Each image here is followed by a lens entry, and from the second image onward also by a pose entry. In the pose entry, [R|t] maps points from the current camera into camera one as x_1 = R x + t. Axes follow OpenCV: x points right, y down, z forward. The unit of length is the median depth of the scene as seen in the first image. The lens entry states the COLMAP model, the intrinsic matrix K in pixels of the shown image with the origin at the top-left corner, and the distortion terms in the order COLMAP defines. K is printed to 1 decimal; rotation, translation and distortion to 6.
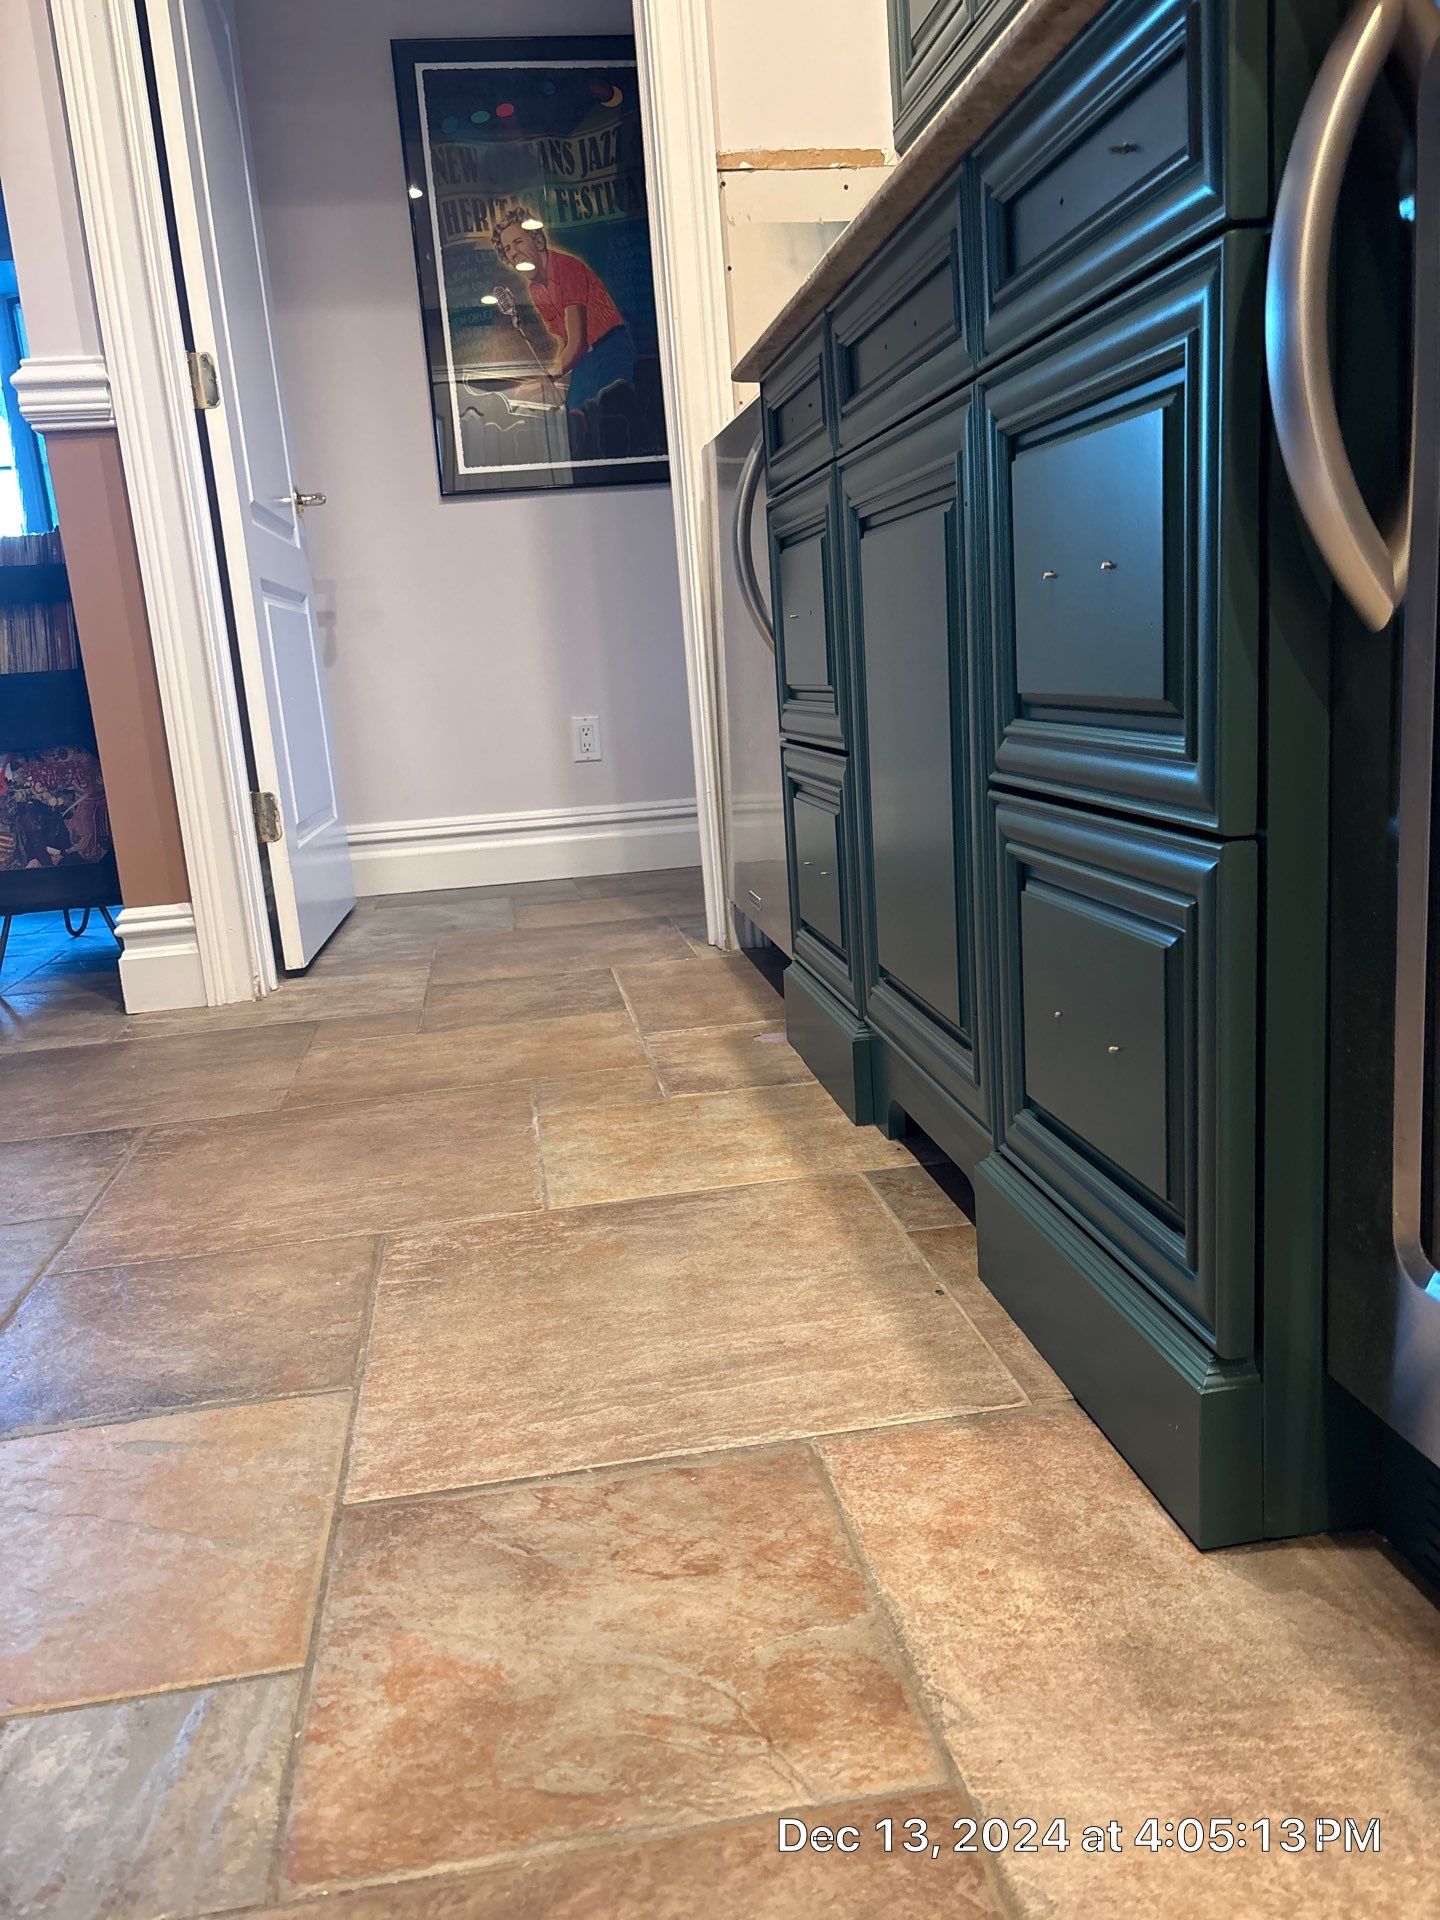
lens RADIAL K [[1445.5, 0, 732.1], [0, 1445.5, 961.8], [0, 0, 1]] dist [0.042633, -0.038678]
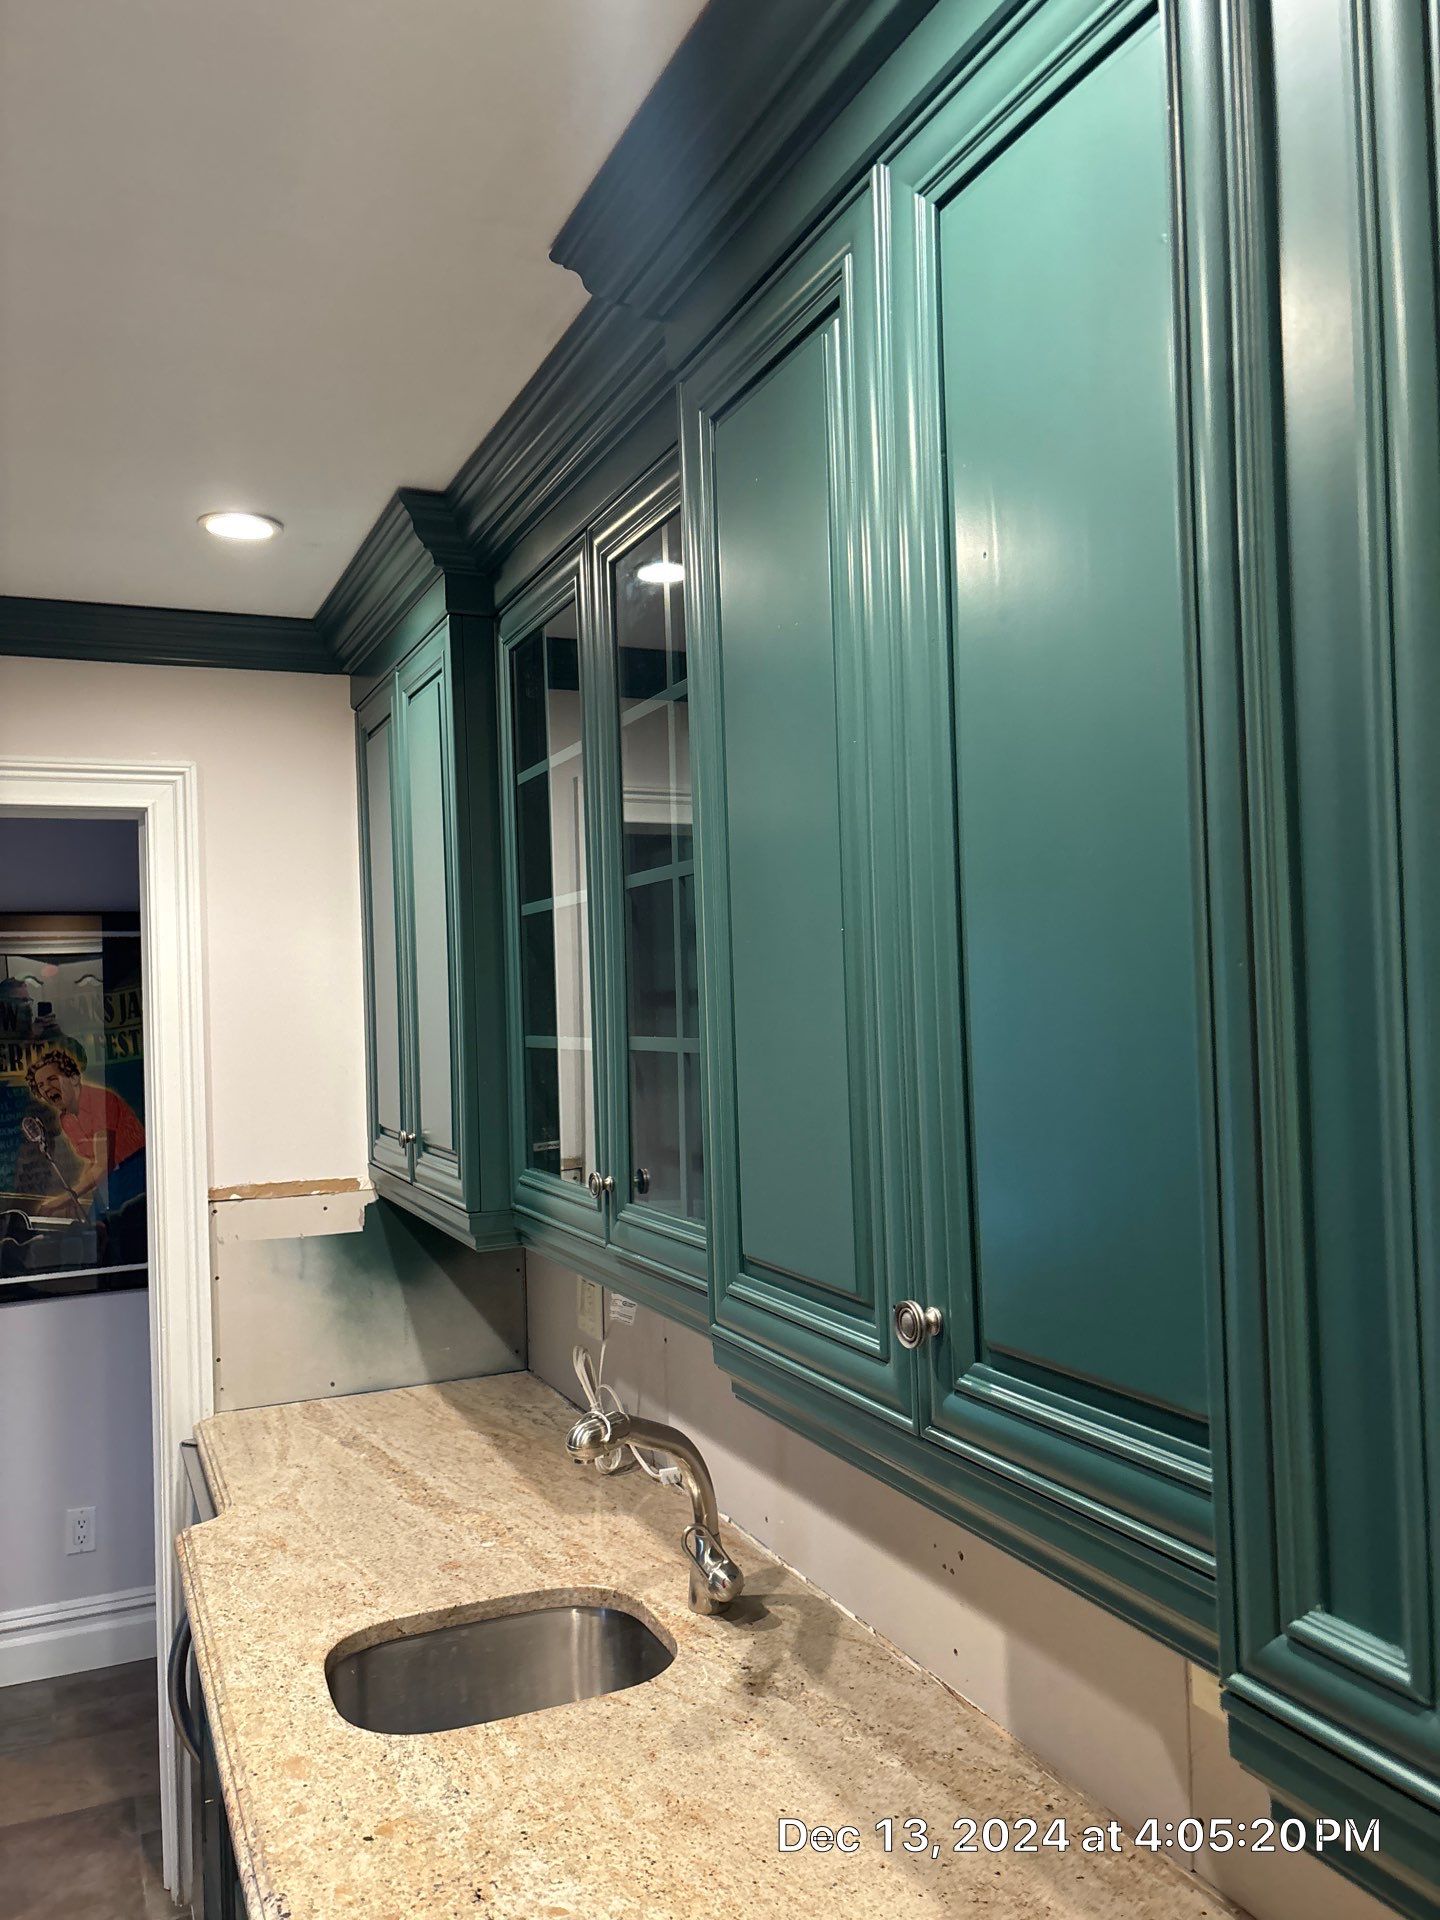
lens RADIAL K [[1445.5, 0, 722.1], [0, 1445.5, 971.1], [0, 0, 1]] dist [0.042633, -0.038678]
pose [[0.966231, 0.048185, 0.253133, 0.139646], [0.013605, 0.971451, -0.236850, -0.738306], [-0.257319, 0.232295, 0.937990, -0.410017]]
